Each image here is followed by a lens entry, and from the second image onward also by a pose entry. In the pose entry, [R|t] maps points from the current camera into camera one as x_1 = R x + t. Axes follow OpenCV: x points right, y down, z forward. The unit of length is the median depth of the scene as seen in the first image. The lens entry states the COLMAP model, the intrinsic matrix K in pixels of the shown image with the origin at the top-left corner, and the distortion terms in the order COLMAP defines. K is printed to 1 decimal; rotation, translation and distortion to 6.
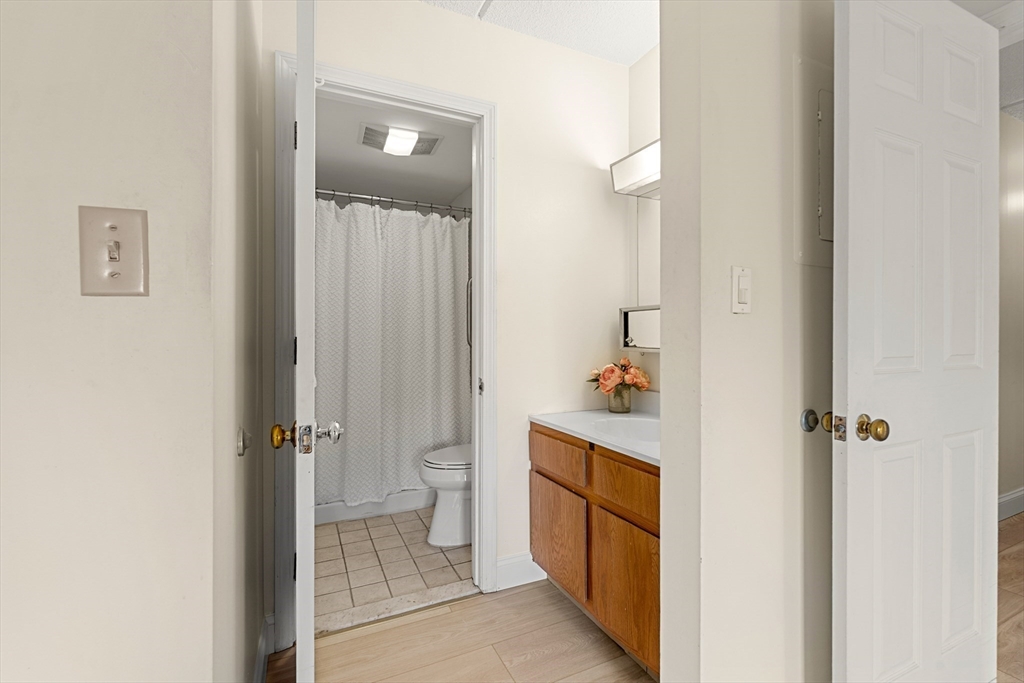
lens RADIAL K [[454.0, 0, 513.0], [0, 454.0, 335.3], [0, 0, 1]] dist [-0.001307, 0.000169]
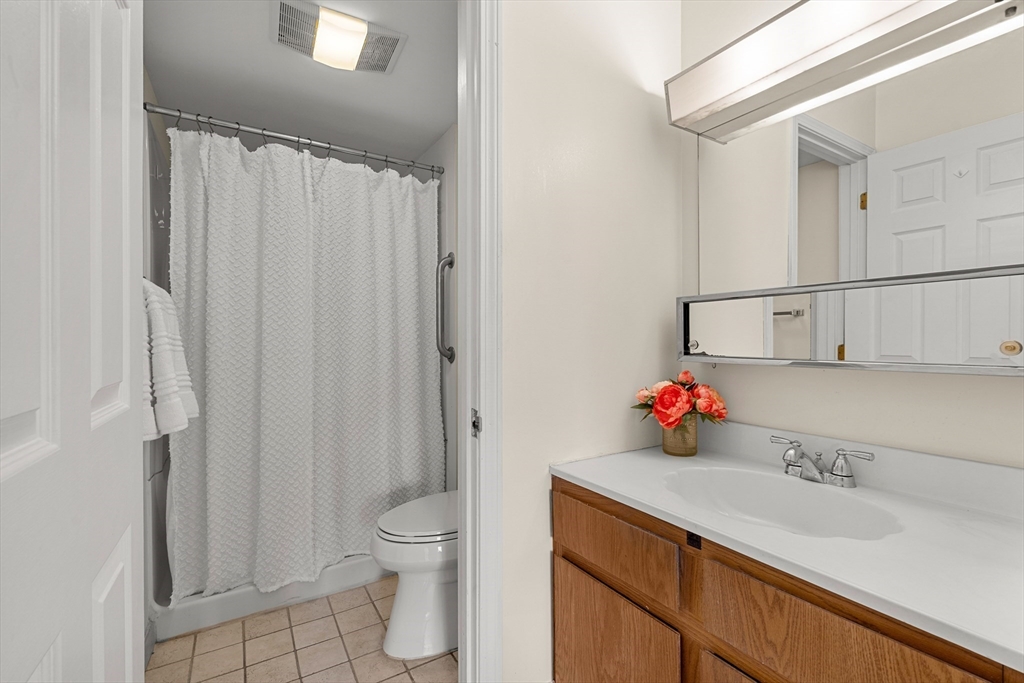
lens RADIAL K [[449.6, 0, 513.2], [0, 449.6, 339.4], [0, 0, 1]] dist [-0.001328, 0.000430]
pose [[0.994340, -0.002407, 0.106214, -0.071139], [0.002238, 0.999996, 0.001705, 0.000743], [-0.106218, -0.001458, 0.994342, 0.341007]]
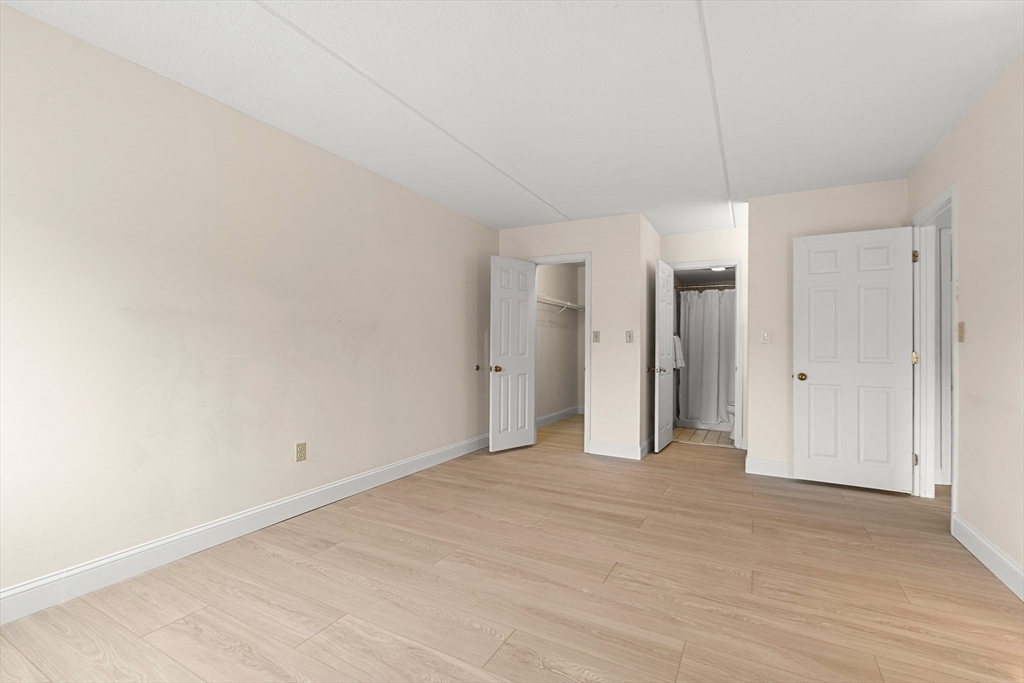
lens RADIAL K [[458.9, 0, 512.0], [0, 458.9, 341.5], [0, 0, 1]] dist [0.002218, 0.000390]
pose [[0.599106, -0.003345, -0.800663, 1.058398], [-0.008923, 0.999901, -0.010854, 0.000282], [0.800620, 0.013647, 0.599017, -1.341442]]
